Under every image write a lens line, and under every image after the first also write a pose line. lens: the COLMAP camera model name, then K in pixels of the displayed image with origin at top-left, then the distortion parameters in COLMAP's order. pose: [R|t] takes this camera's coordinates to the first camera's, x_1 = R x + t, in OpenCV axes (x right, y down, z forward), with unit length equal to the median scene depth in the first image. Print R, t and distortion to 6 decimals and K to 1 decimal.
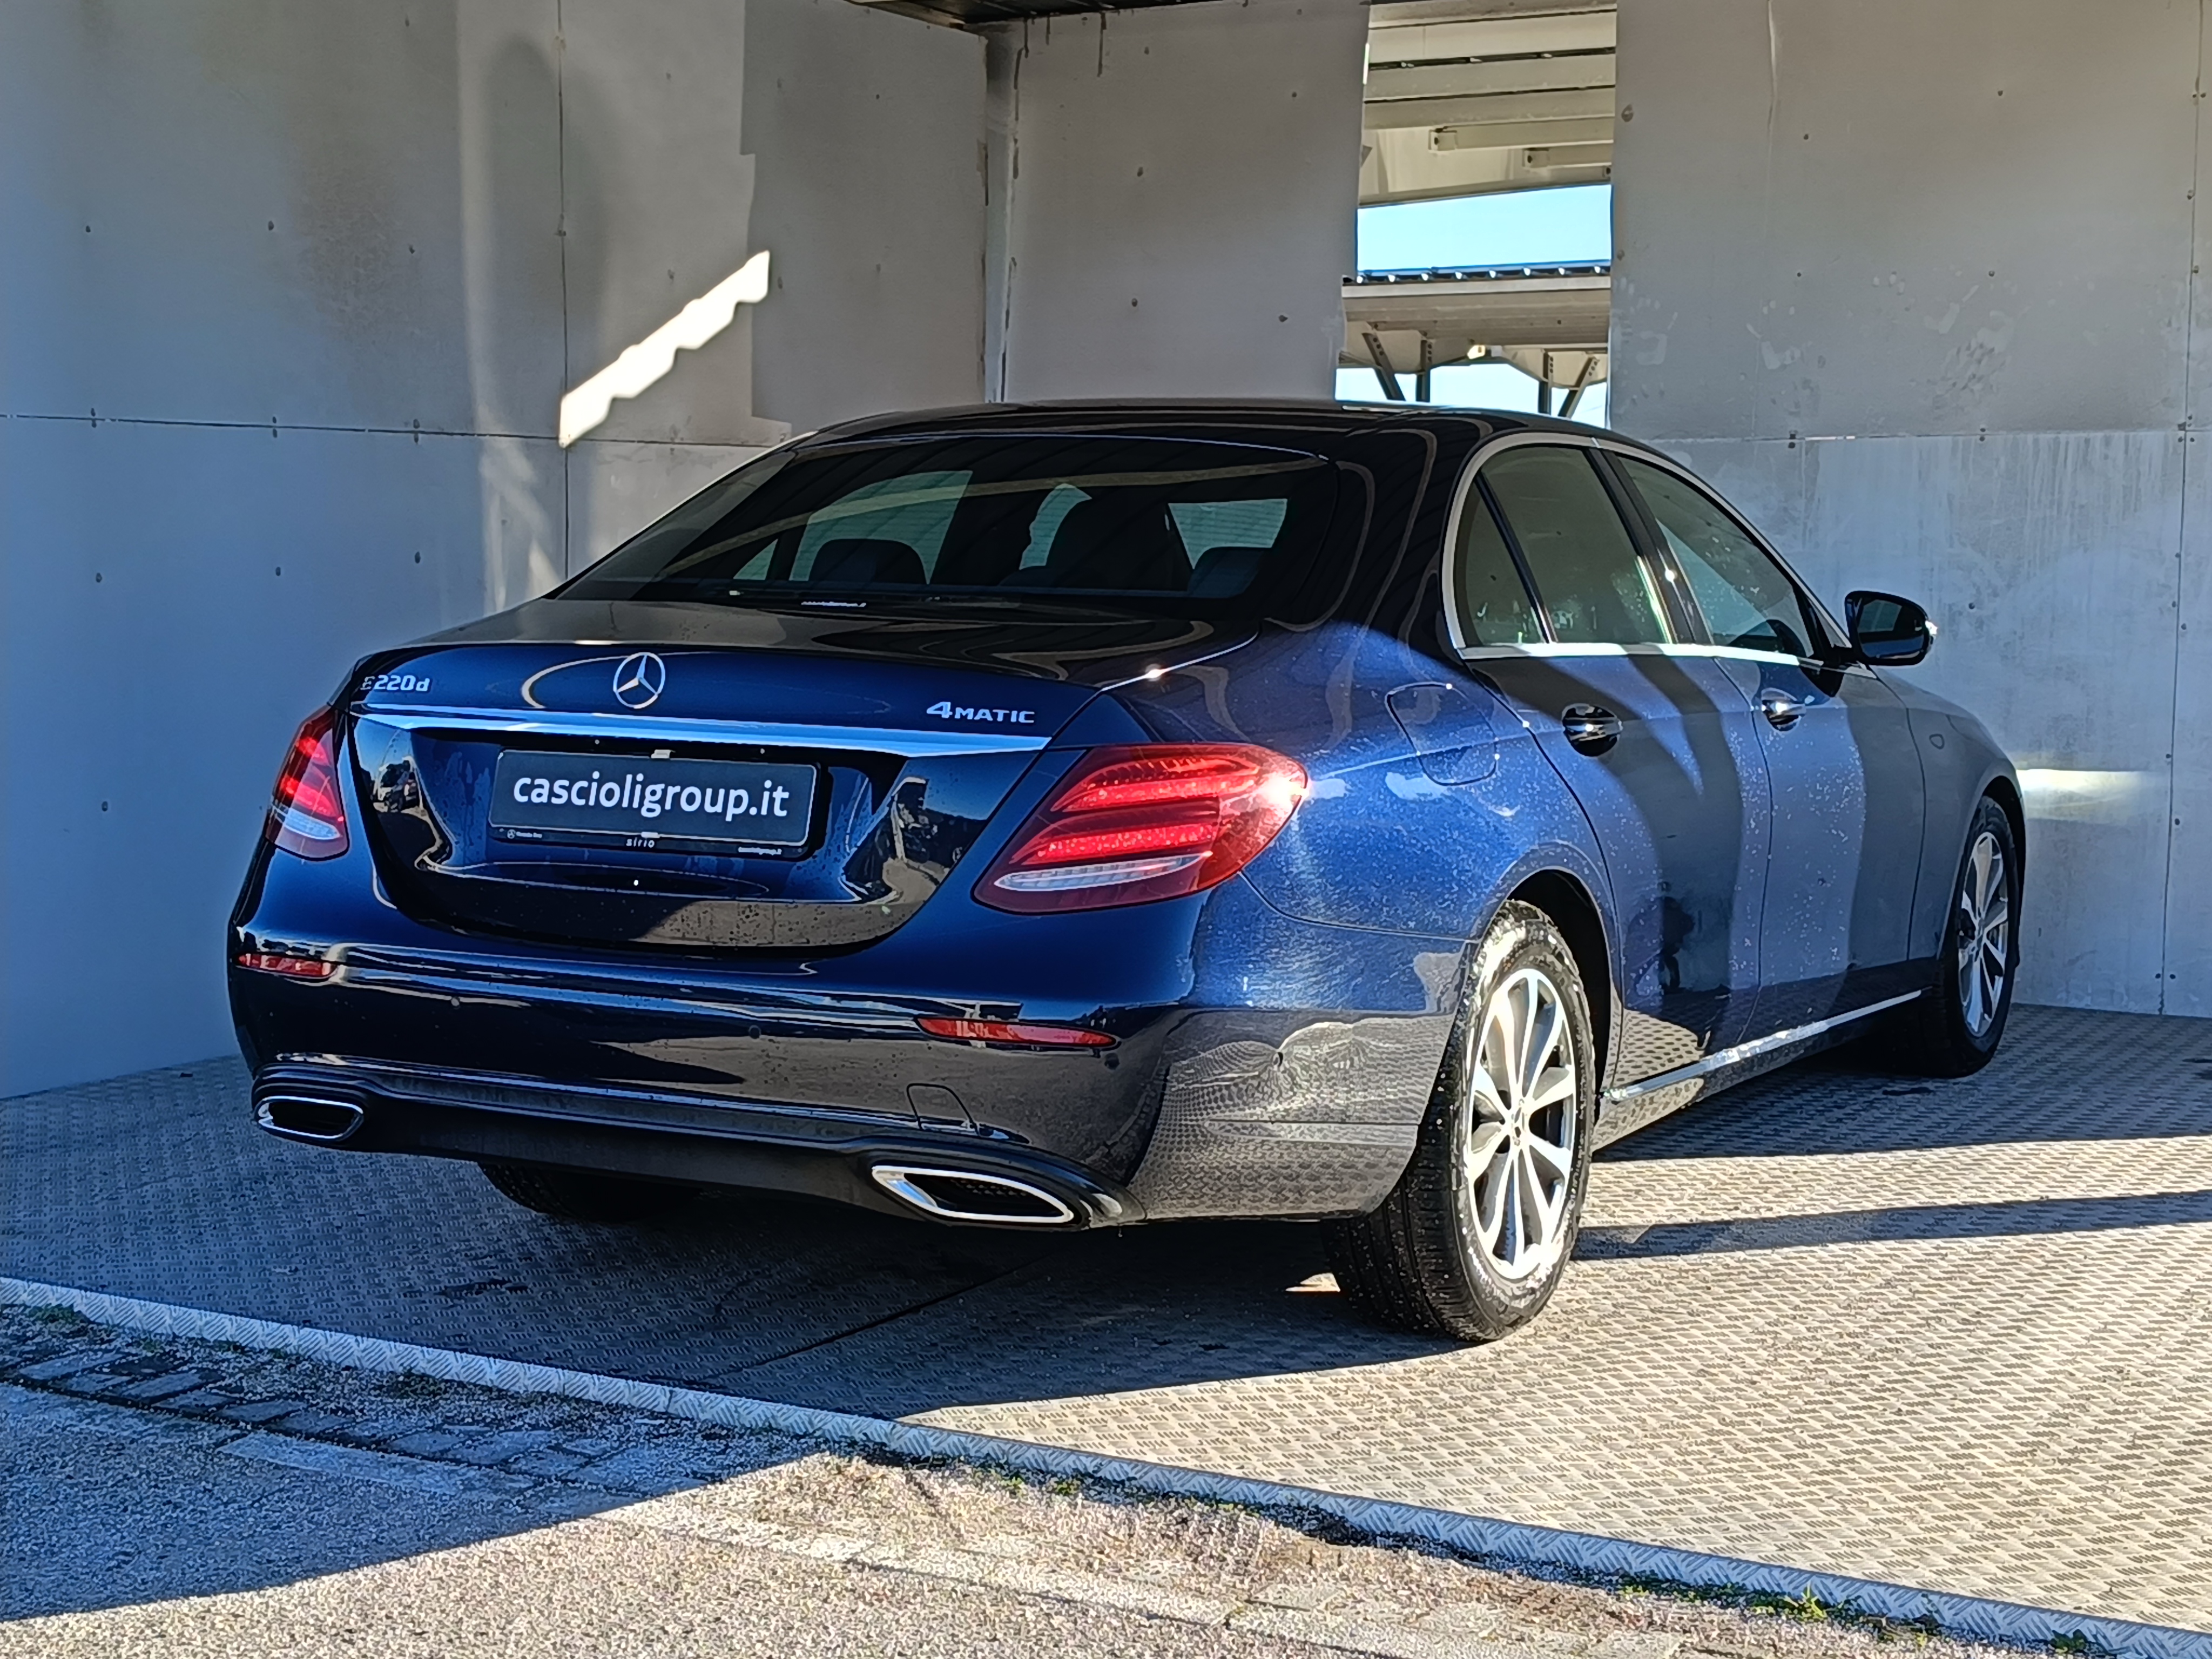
lens RADIAL K [[3353.5, 0, 1095.3], [0, 3353.5, 787.6], [0, 0, 1]] dist [0.314330, -1.195774]
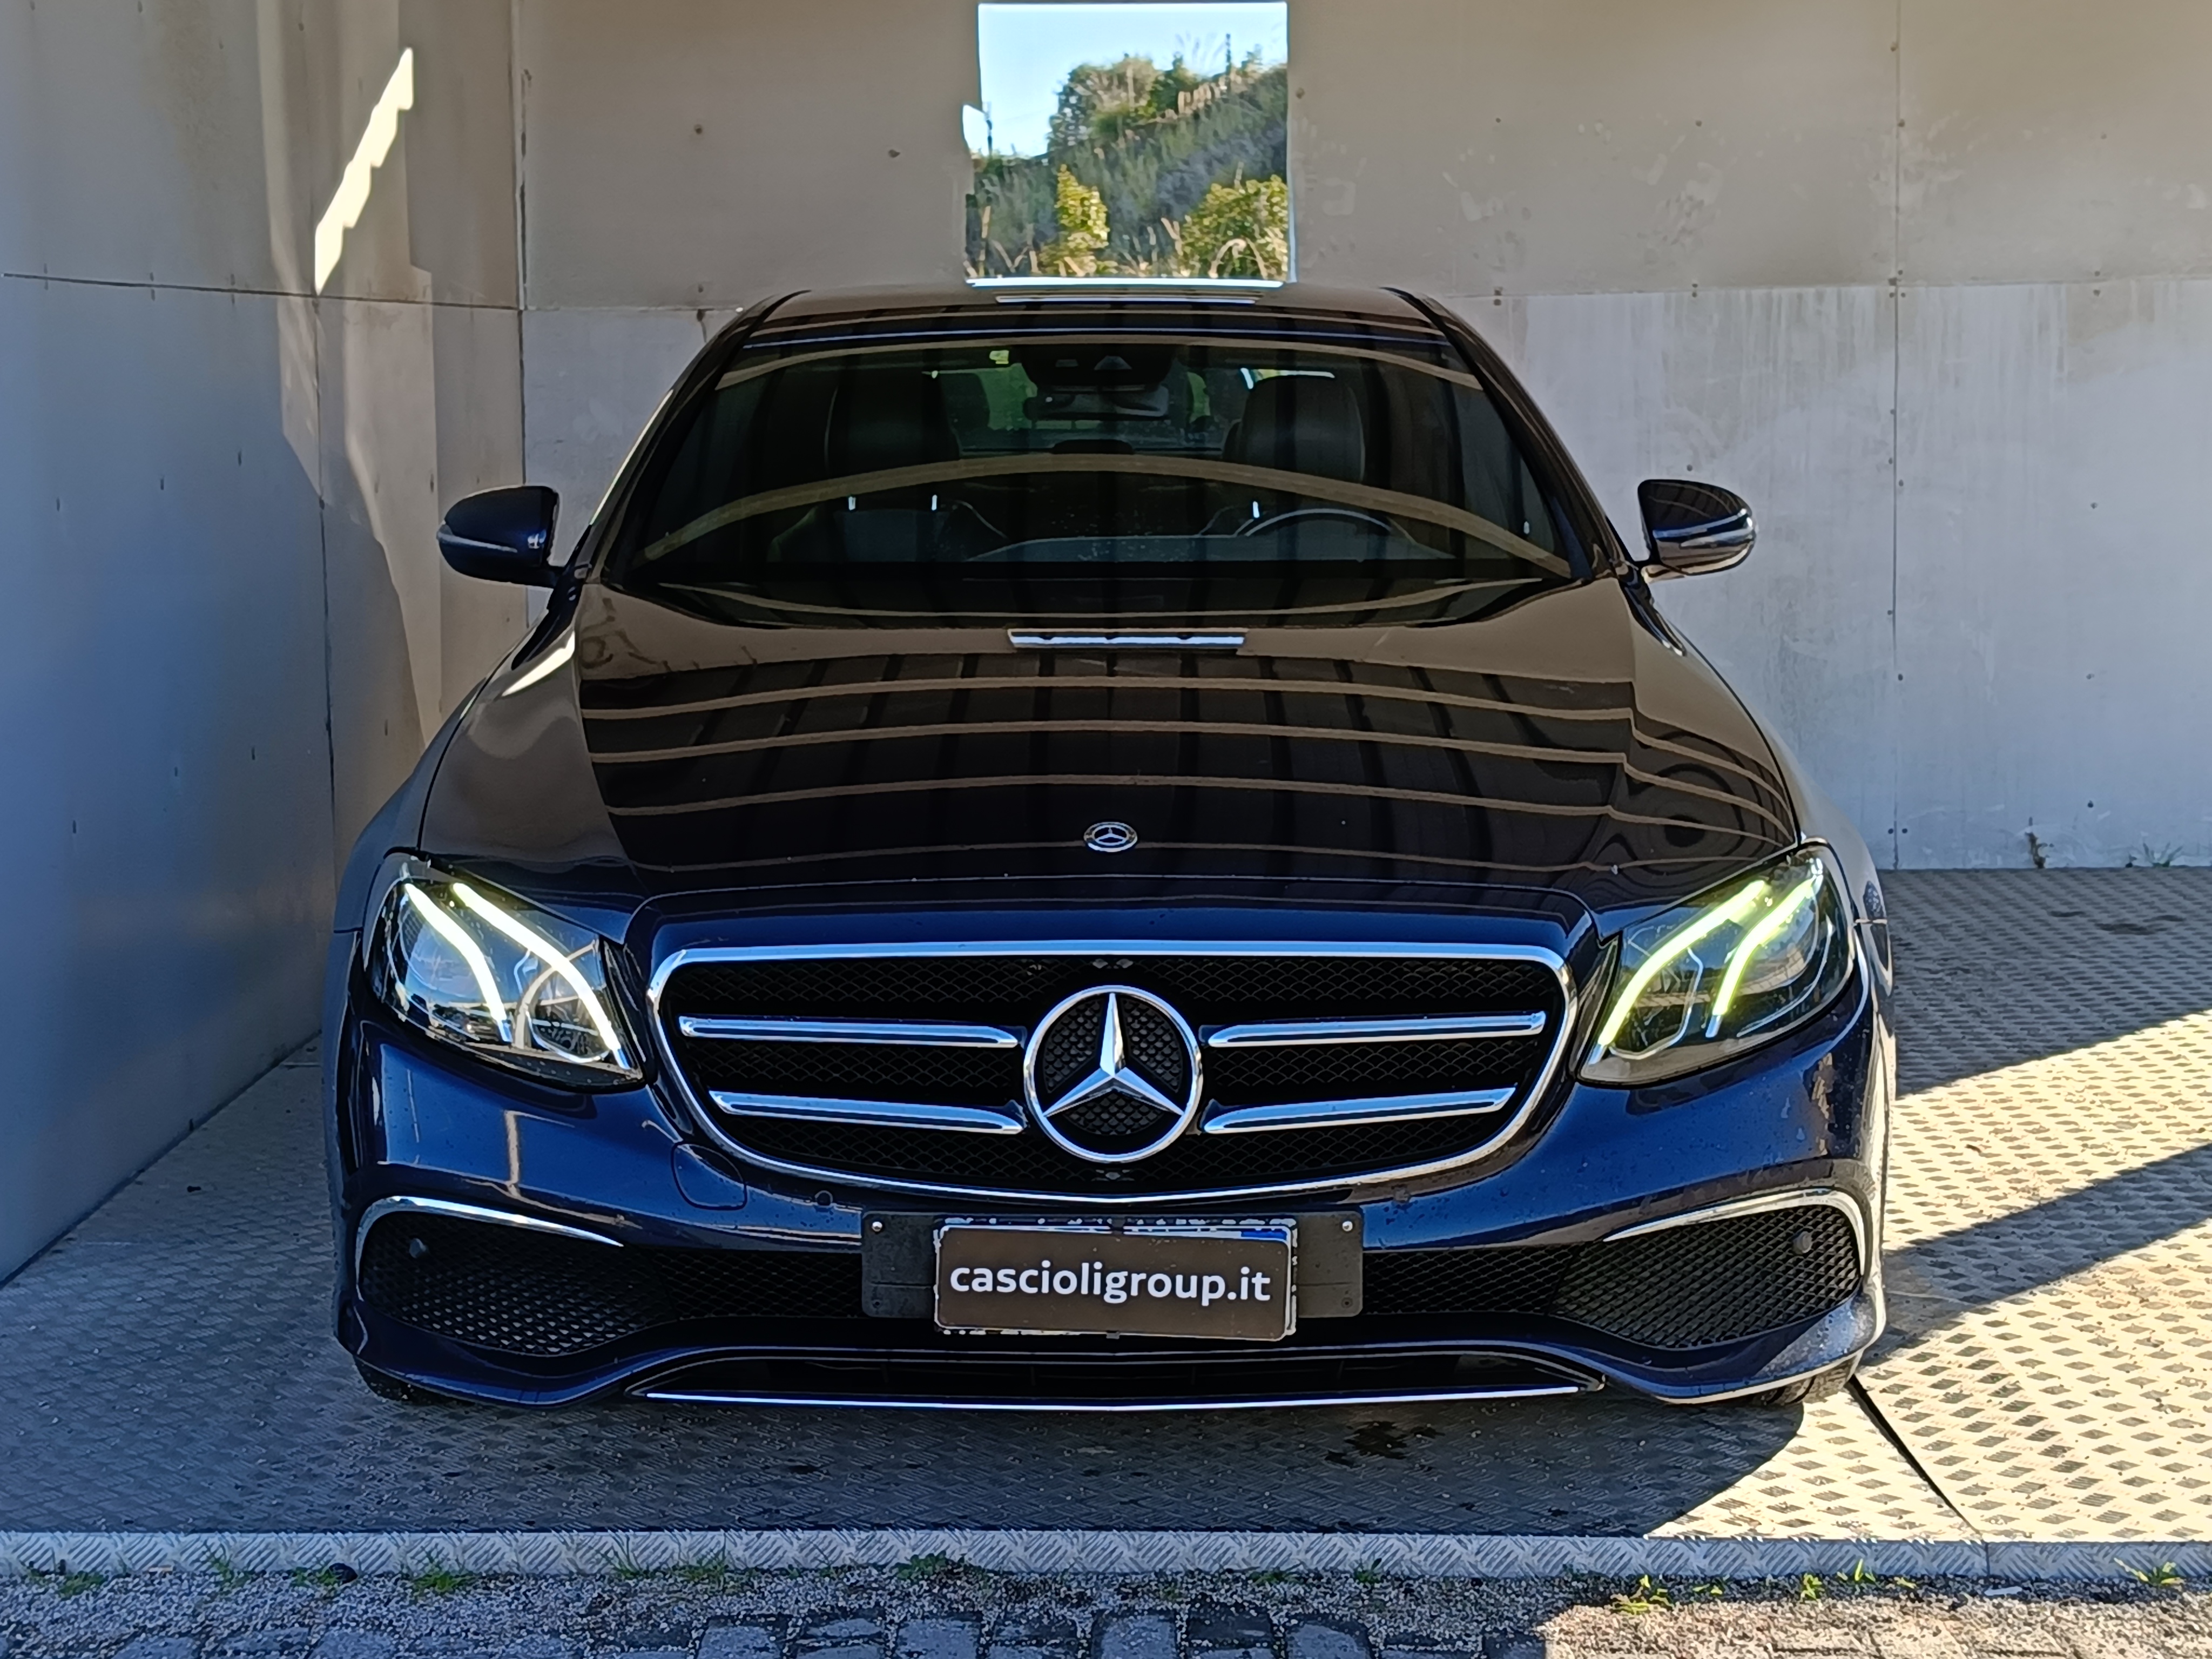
lens RADIAL K [[3339.9, 0, 1092.3], [0, 3339.9, 827.3], [0, 0, 1]] dist [0.252282, -0.930573]
pose [[0.874788, -0.080075, 0.477843, -0.626235], [0.051280, 0.996011, 0.073028, -0.051522], [-0.481784, -0.039380, 0.875405, 0.396798]]
